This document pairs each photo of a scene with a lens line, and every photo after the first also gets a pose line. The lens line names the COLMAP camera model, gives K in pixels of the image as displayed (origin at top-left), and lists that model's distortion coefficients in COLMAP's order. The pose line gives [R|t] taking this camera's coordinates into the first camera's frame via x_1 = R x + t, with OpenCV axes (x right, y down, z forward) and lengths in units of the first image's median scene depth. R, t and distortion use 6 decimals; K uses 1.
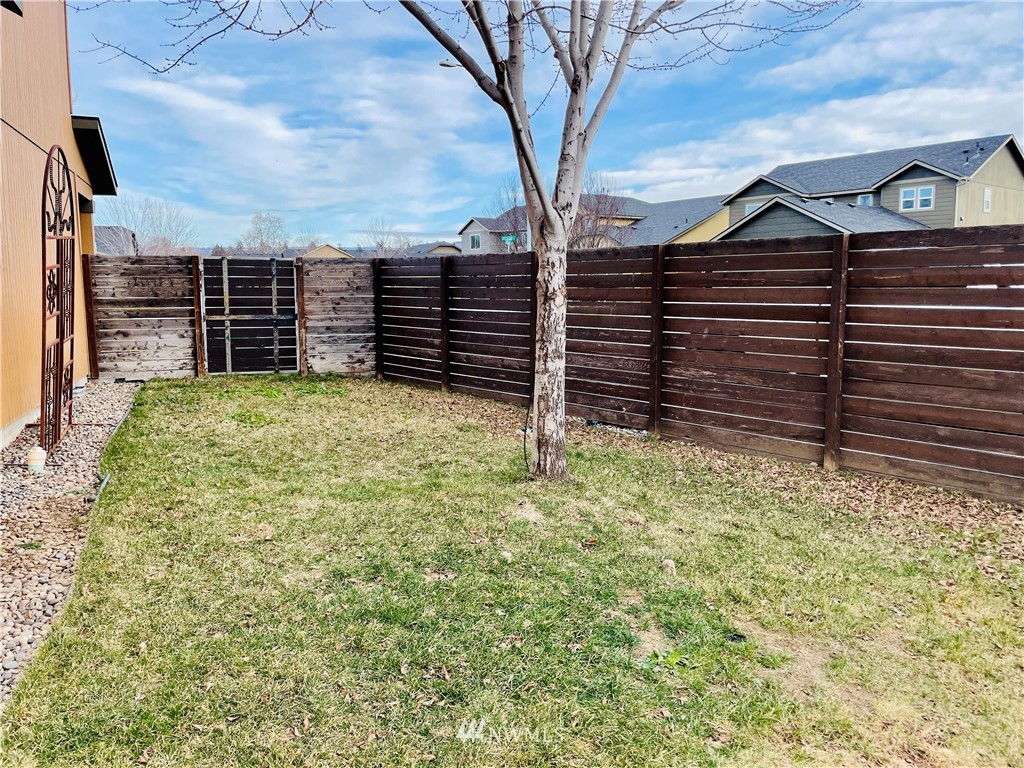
lens RADIAL K [[773.8, 0, 509.6], [0, 773.8, 379.1], [0, 0, 1]] dist [0.069533, -0.089172]
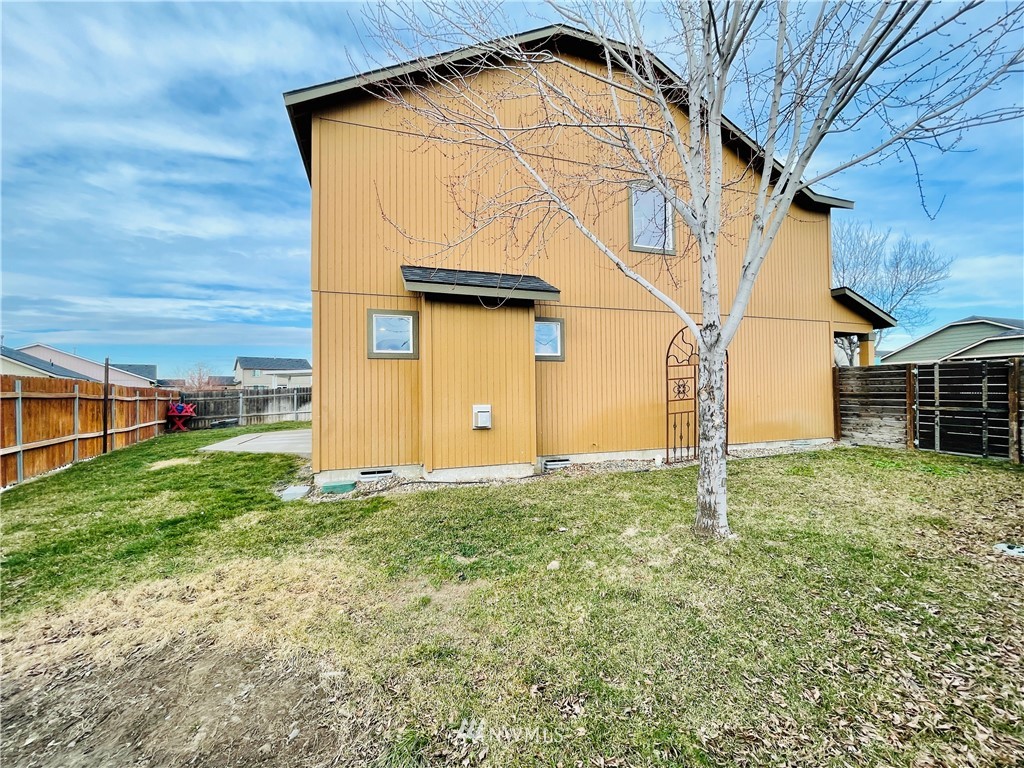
lens RADIAL K [[413.8, 0, 507.2], [0, 413.8, 382.6], [0, 0, 1]] dist [-0.003290, 0.000853]
pose [[-0.041434, -0.013204, -0.999054, 0.359385], [-0.109719, 0.993926, -0.008585, -0.036954], [0.993099, 0.109260, -0.042631, 0.310827]]
